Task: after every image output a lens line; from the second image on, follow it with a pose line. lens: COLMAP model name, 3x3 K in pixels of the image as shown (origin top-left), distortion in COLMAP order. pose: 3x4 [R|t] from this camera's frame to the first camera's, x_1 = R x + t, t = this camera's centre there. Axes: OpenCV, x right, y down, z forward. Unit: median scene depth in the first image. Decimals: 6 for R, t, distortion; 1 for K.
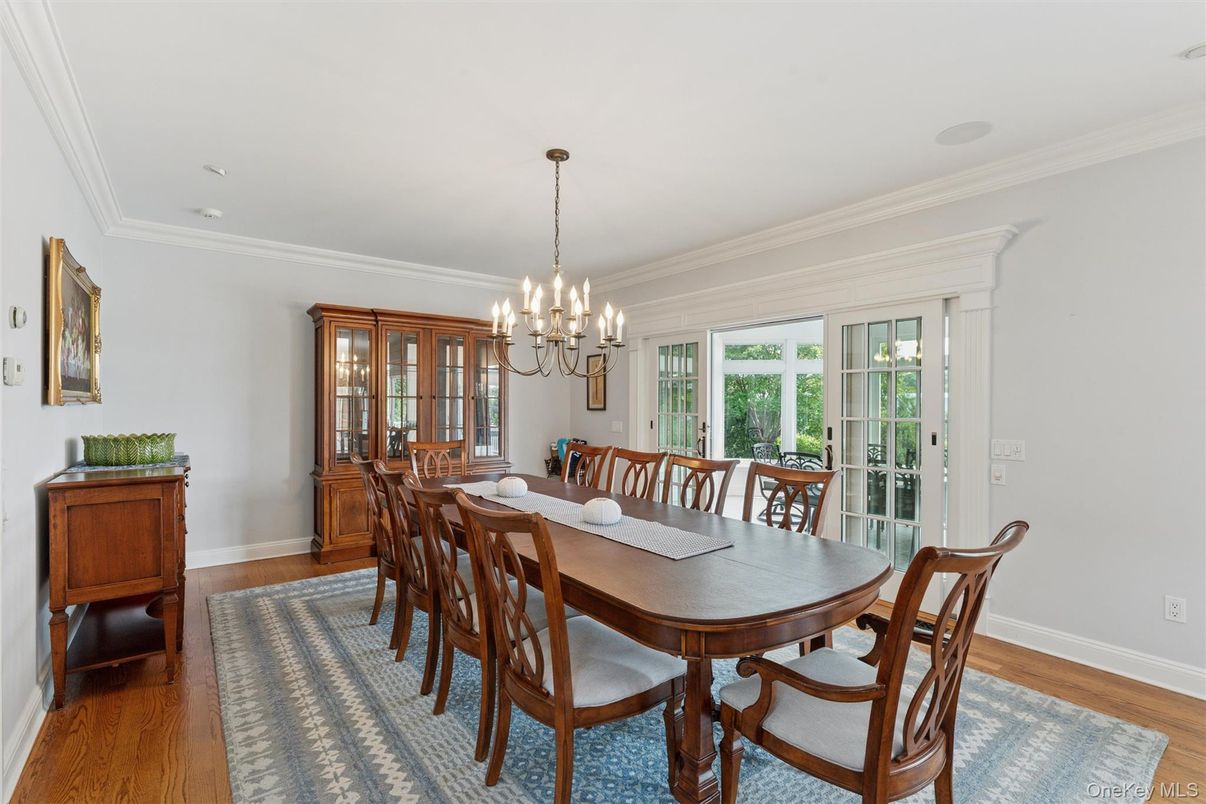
lens RADIAL K [[552.2, 0, 603.0], [0, 552.2, 403.7], [0, 0, 1]] dist [-0.004411, -0.000179]
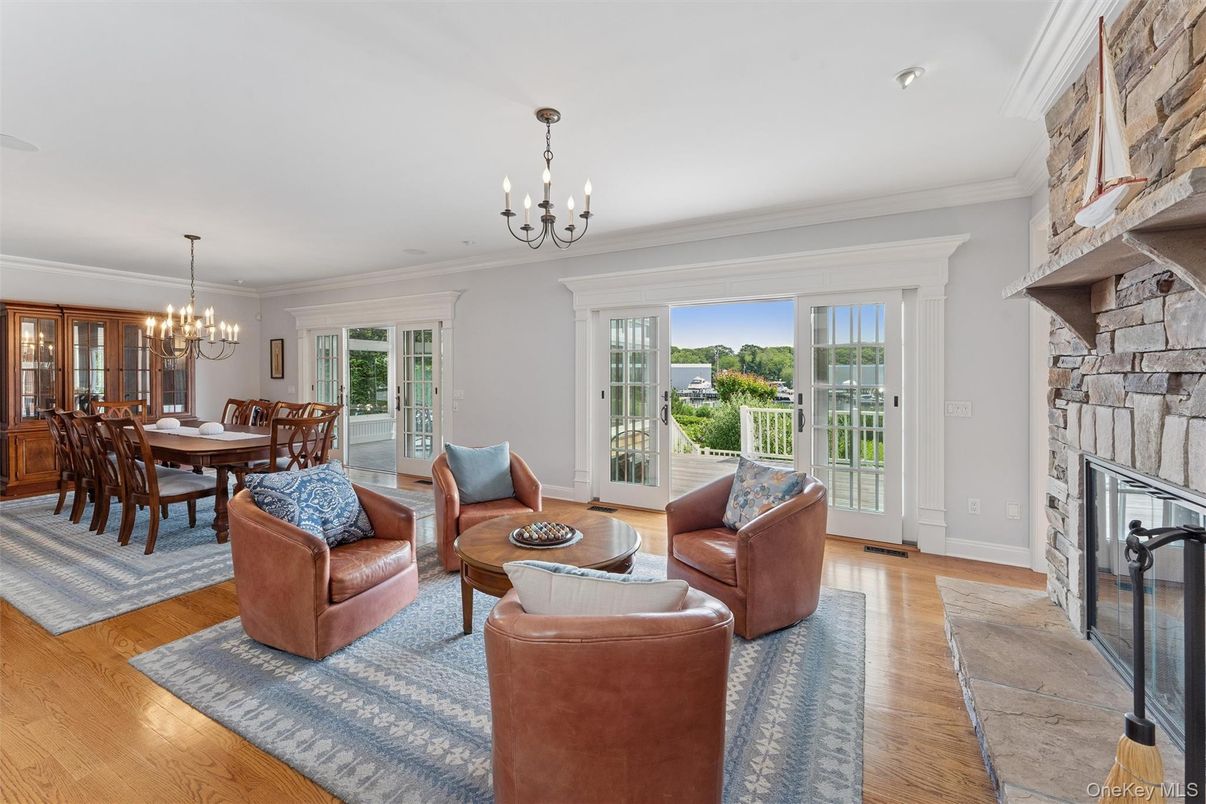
lens RADIAL K [[495.1, 0, 600.0], [0, 495.1, 375.5], [0, 0, 1]] dist [0.000416, -0.000348]
pose [[0.913497, -0.005833, 0.406804, 0.278729], [0.003516, 0.999973, 0.006444, -0.001551], [-0.406831, -0.004456, 0.913493, -0.600957]]
